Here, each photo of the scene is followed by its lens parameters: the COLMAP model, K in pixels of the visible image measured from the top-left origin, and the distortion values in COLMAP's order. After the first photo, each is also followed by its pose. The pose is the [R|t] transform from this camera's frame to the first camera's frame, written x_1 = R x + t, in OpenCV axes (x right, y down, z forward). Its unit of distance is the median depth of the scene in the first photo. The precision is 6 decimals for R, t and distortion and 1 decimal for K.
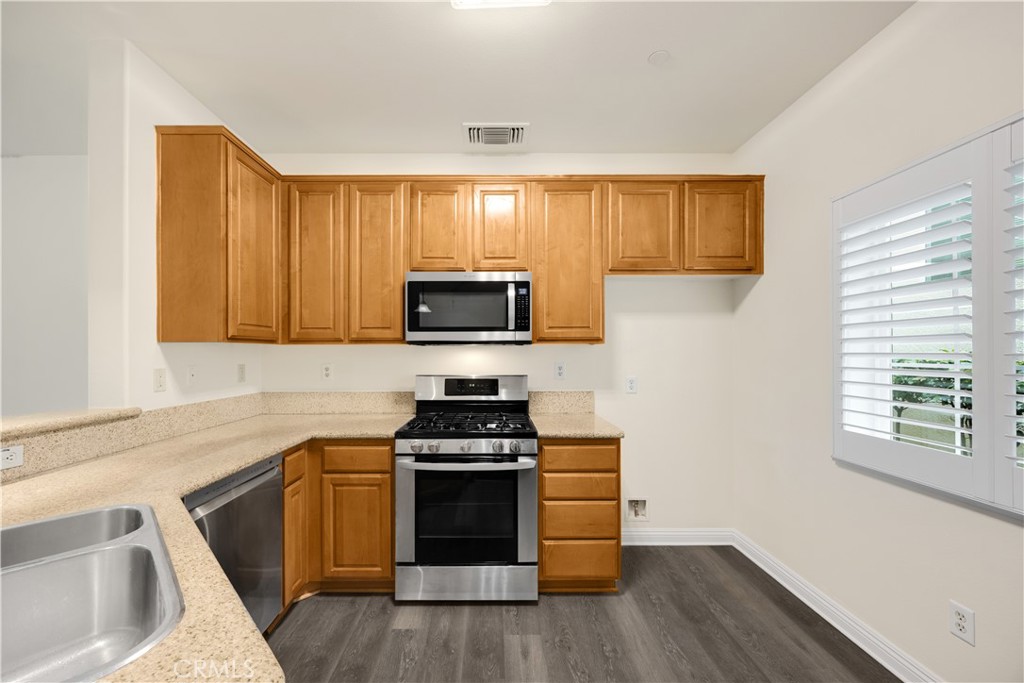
lens RADIAL K [[464.8, 0, 485.0], [0, 464.8, 355.5], [0, 0, 1]] dist [0.001128, 0.000387]
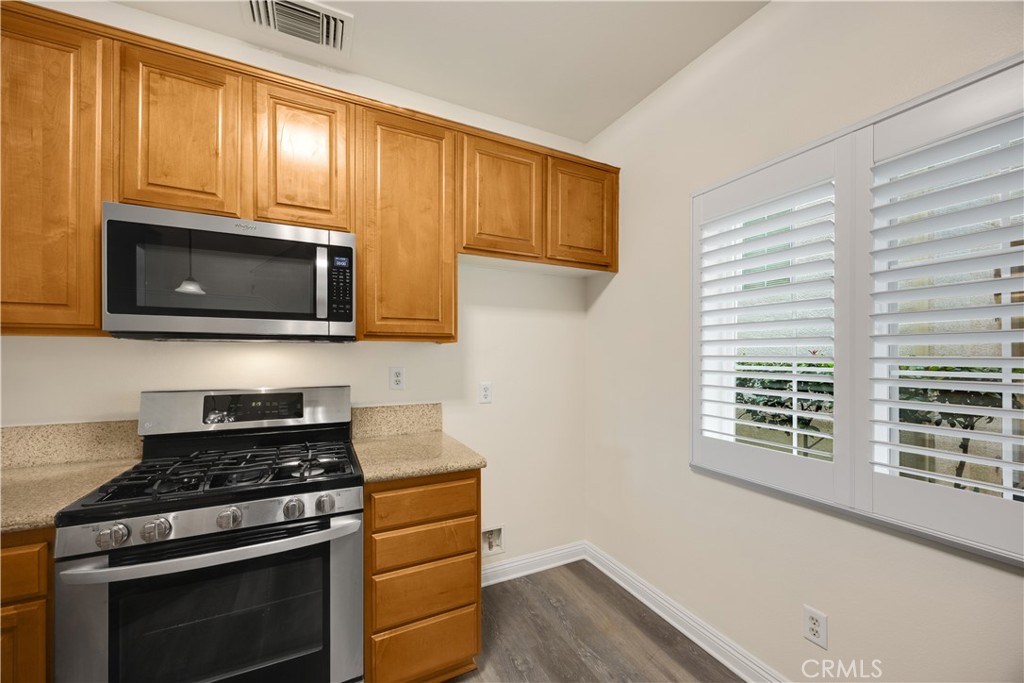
lens RADIAL K [[393.8, 0, 514.2], [0, 393.8, 356.2], [0, 0, 1]] dist [-0.003976, -0.000172]
pose [[0.896281, 0.002183, 0.443482, 0.052984], [-0.001674, 0.999997, -0.001540, -0.002115], [-0.443484, 0.000638, 0.896282, 0.379665]]
